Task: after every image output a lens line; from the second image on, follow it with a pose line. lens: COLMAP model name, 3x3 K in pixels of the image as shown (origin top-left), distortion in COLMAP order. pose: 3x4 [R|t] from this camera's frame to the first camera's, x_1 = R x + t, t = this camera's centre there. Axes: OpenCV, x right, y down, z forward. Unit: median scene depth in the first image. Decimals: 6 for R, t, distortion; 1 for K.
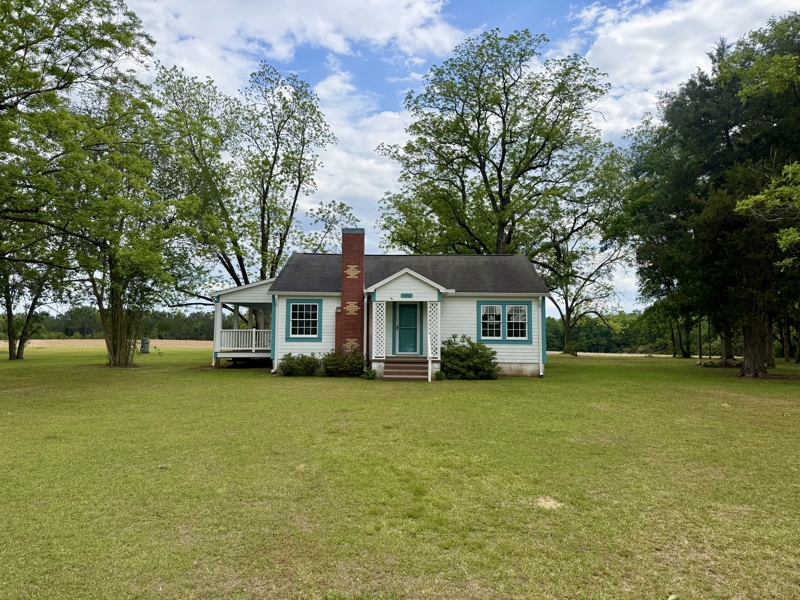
lens RADIAL K [[552.9, 0, 408.6], [0, 552.9, 299.2], [0, 0, 1]] dist [0.084232, -0.001578]
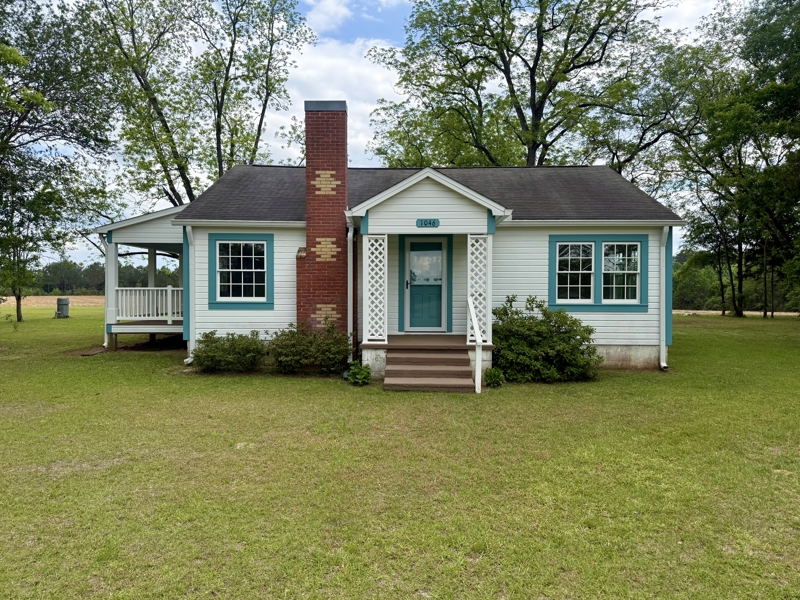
lens RADIAL K [[553.0, 0, 406.4], [0, 553.0, 298.8], [0, 0, 1]] dist [0.061792, -0.054369]
pose [[0.999959, -0.005013, 0.007594, -0.025479], [0.004383, 0.996717, 0.080840, 0.020733], [-0.007974, -0.080804, 0.996698, 0.433386]]
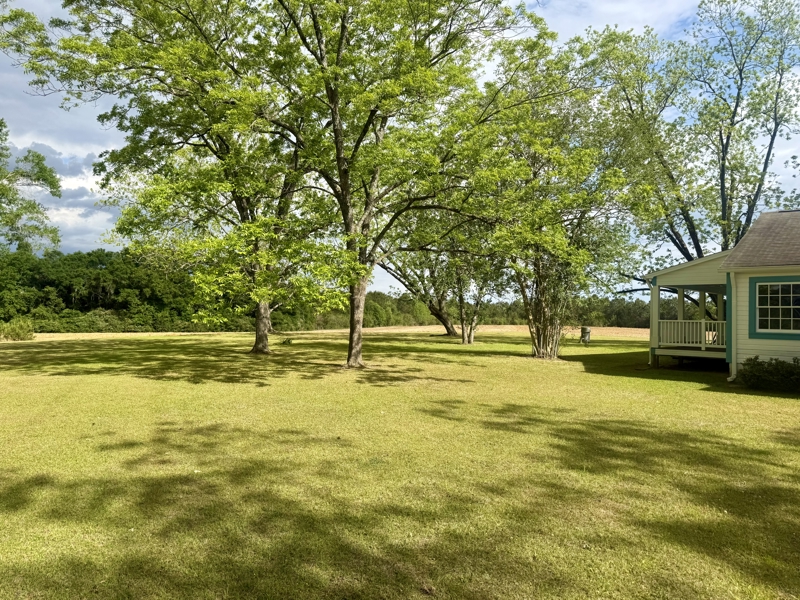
lens RADIAL K [[553.0, 0, 406.4], [0, 553.0, 298.8], [0, 0, 1]] dist [0.061792, -0.054369]
pose [[0.702988, -0.022563, -0.710843, -0.022773], [0.037990, 0.999261, 0.005853, 0.006074], [0.710186, -0.031120, 0.703326, 0.203807]]
